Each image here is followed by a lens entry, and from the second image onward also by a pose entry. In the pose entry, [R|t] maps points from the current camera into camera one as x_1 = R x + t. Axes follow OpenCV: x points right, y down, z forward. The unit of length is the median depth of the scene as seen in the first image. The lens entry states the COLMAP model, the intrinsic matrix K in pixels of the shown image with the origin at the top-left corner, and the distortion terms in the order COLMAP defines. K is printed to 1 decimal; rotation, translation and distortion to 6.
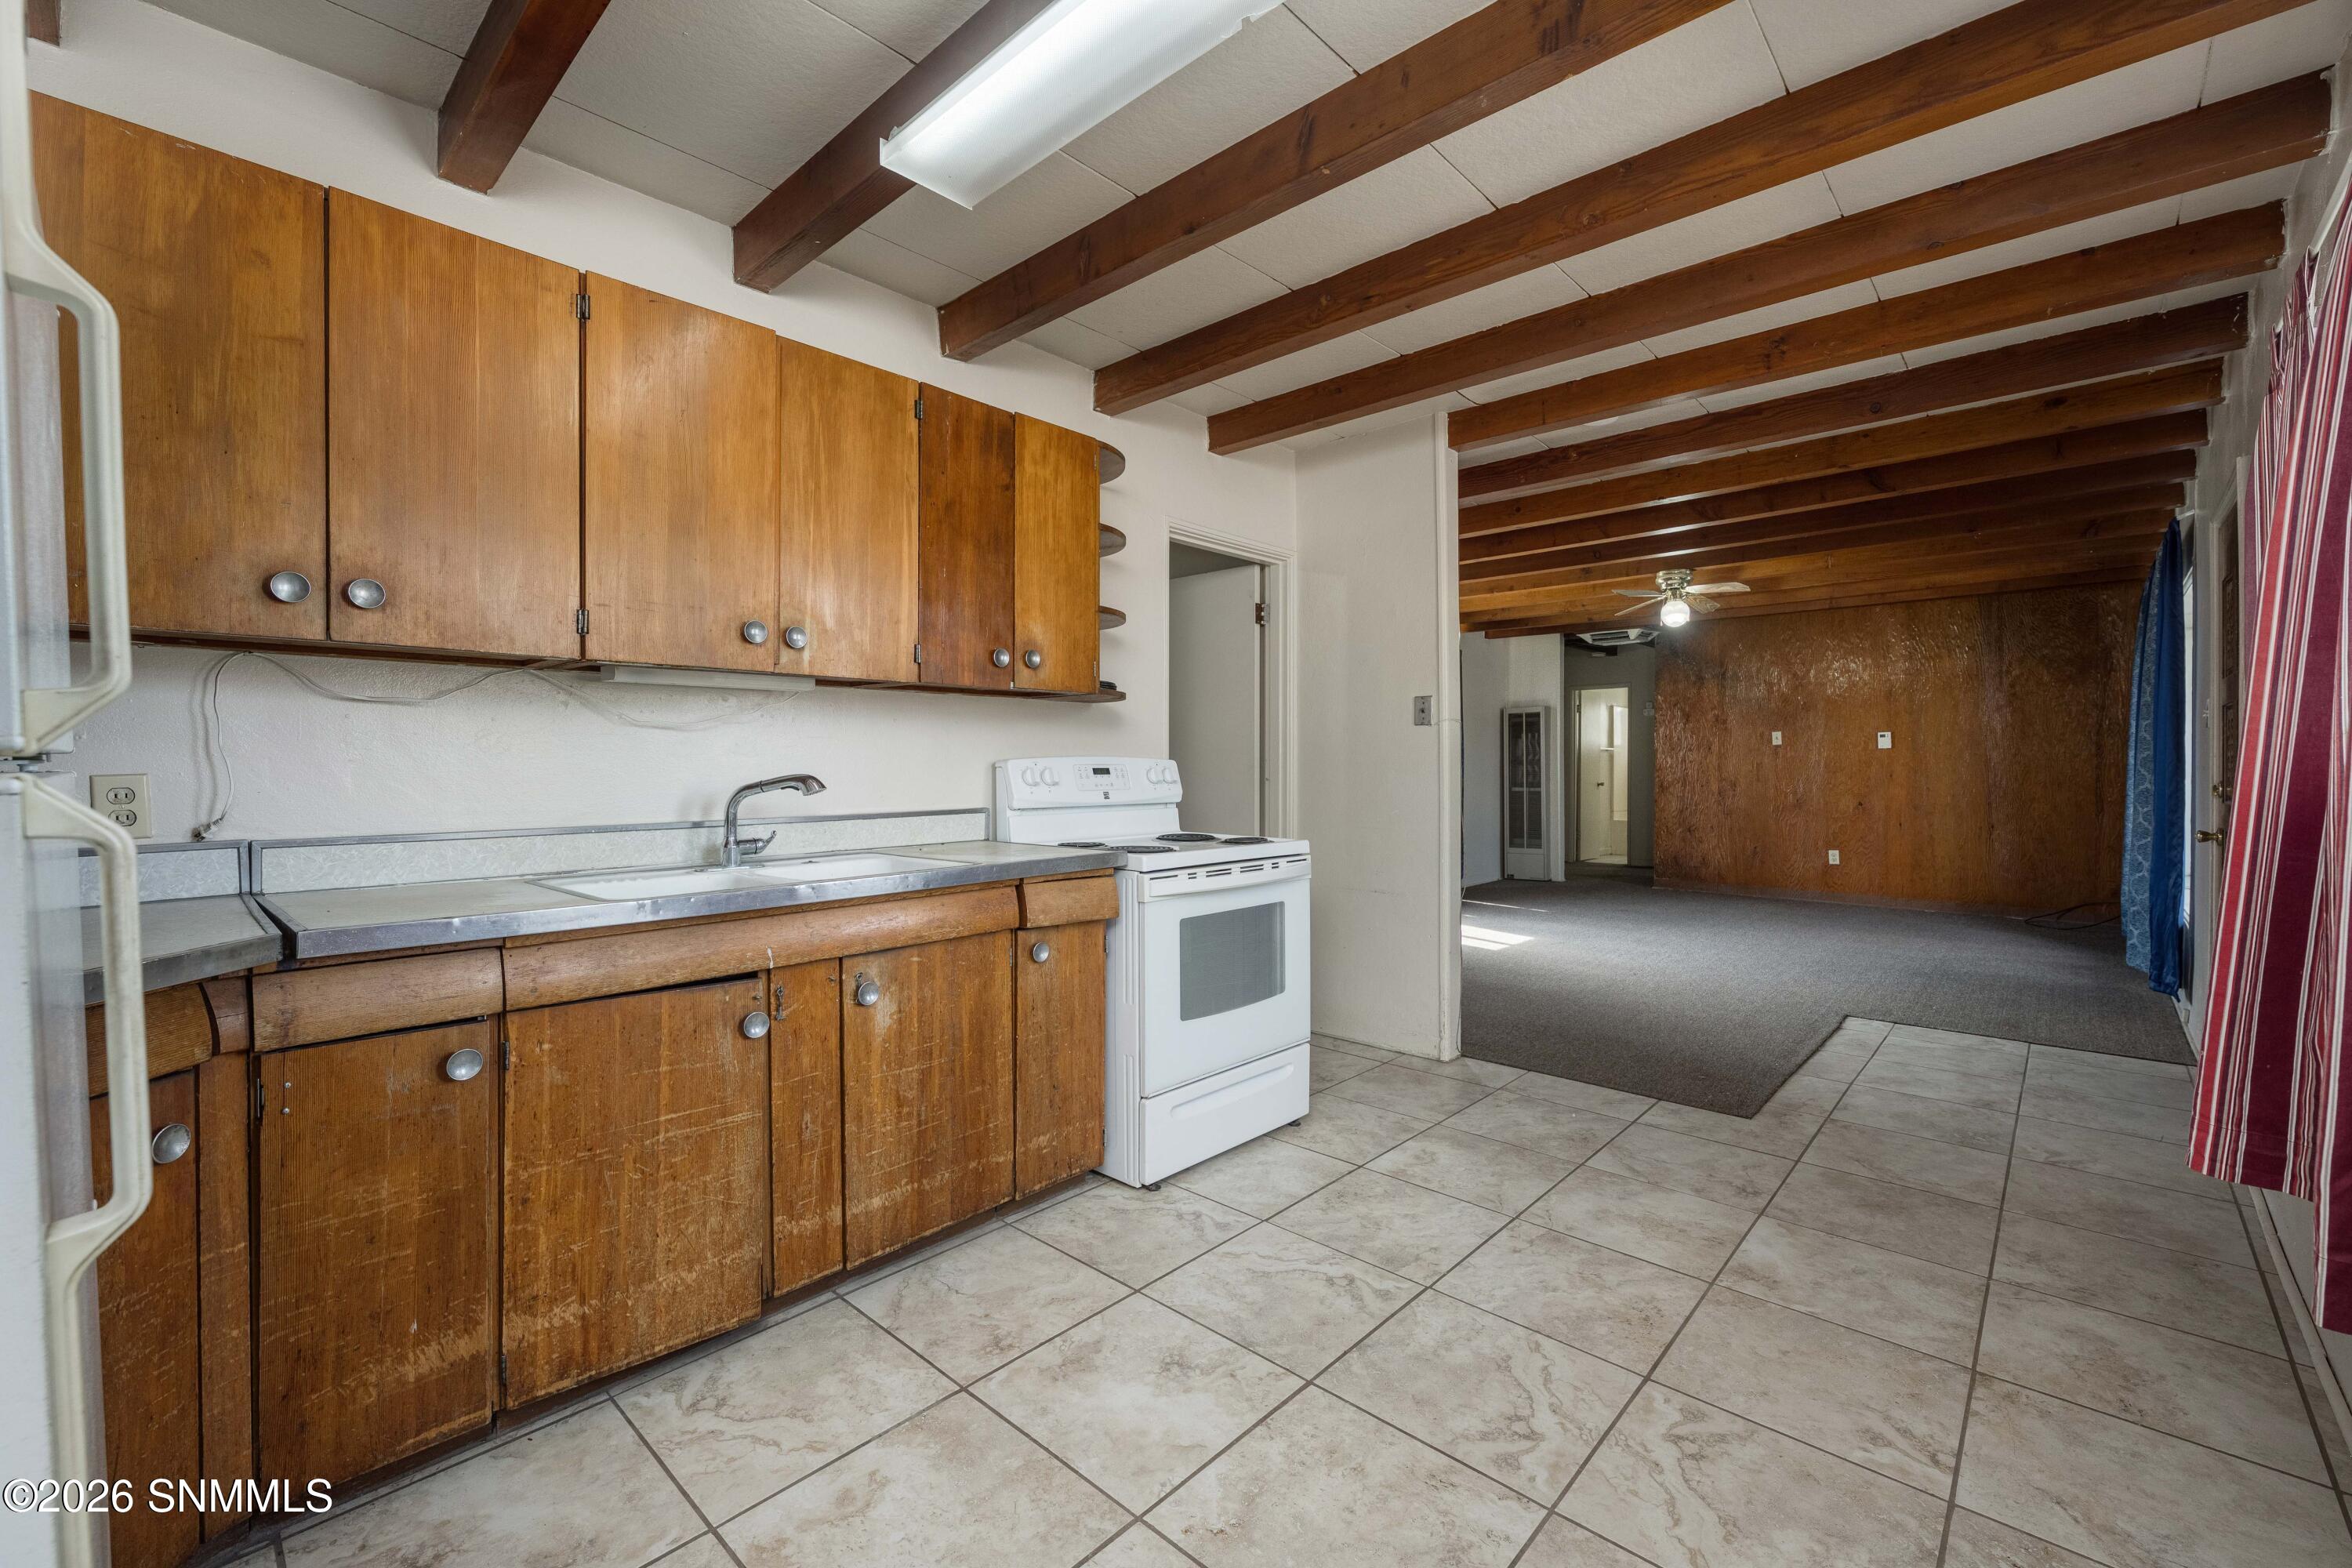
lens RADIAL K [[980.1, 0, 1169.5], [0, 980.1, 785.9], [0, 0, 1]] dist [-0.001355, 0.000316]
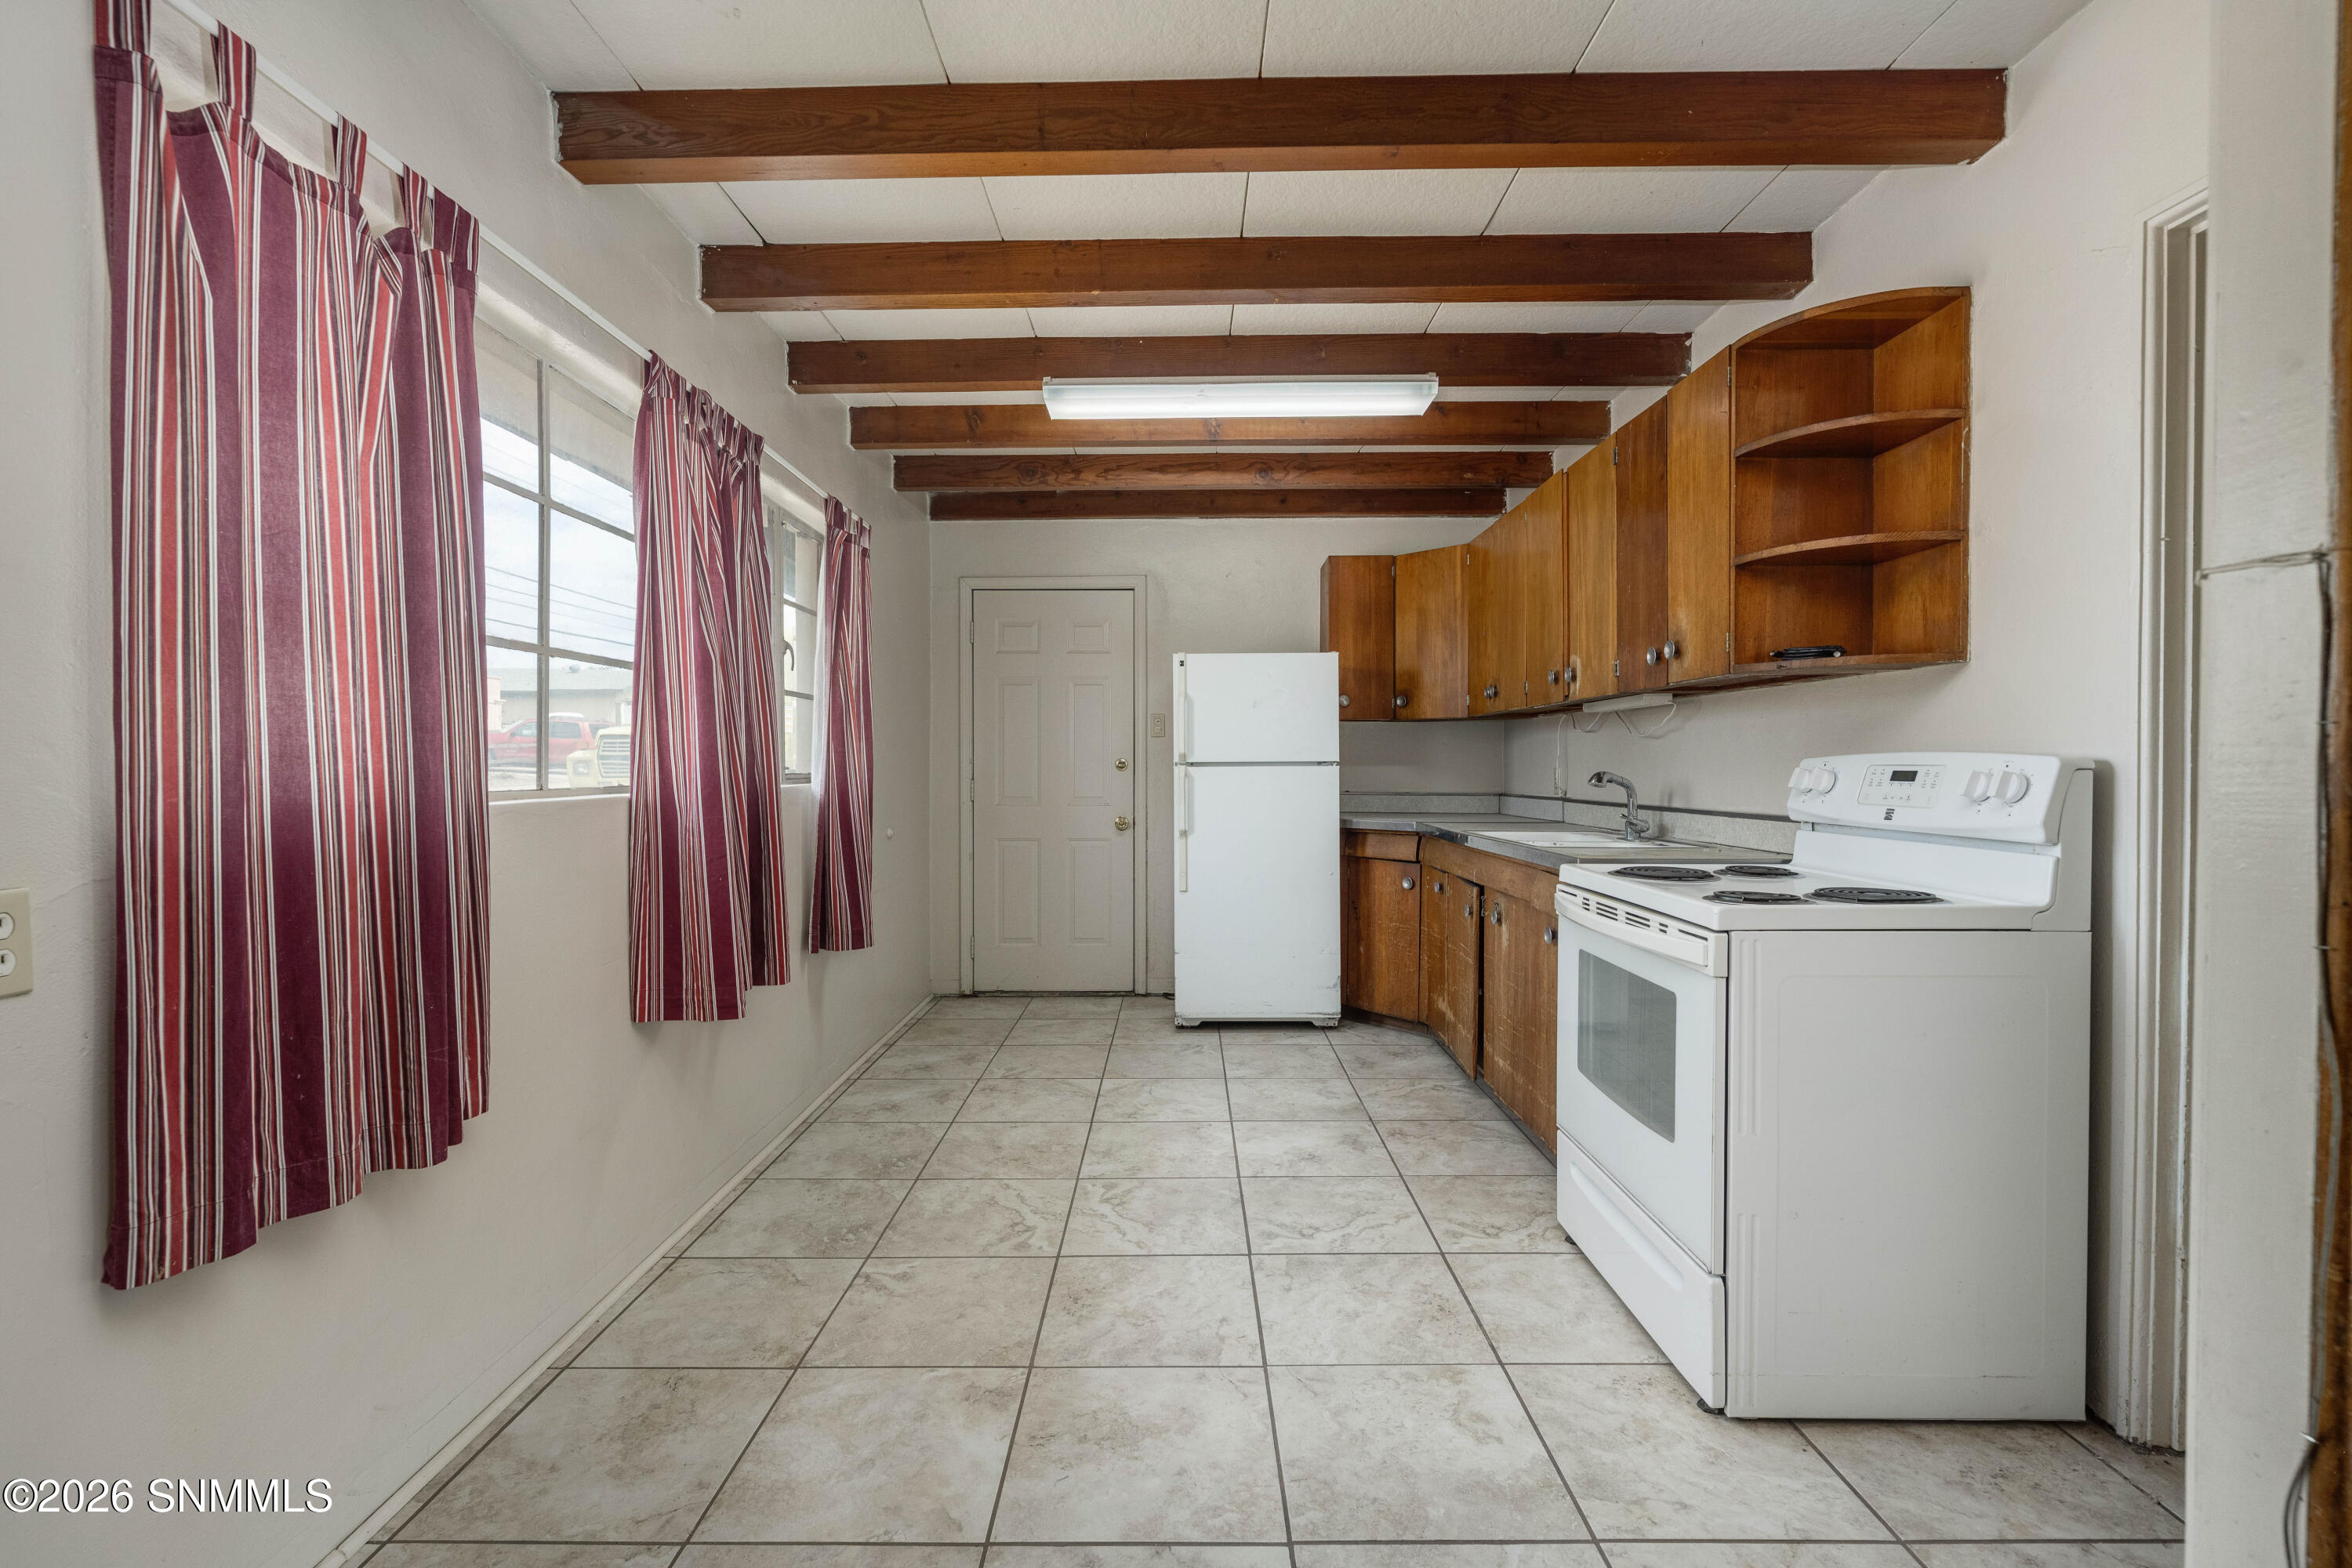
lens RADIAL K [[986.8, 0, 1173.2], [0, 986.8, 785.6], [0, 0, 1]] dist [0.000858, 0.000007]
pose [[-0.732021, 0.015441, -0.681107, 1.095103], [-0.012283, 0.999282, 0.035855, -0.039852], [0.681171, 0.034612, -0.731305, 1.782868]]
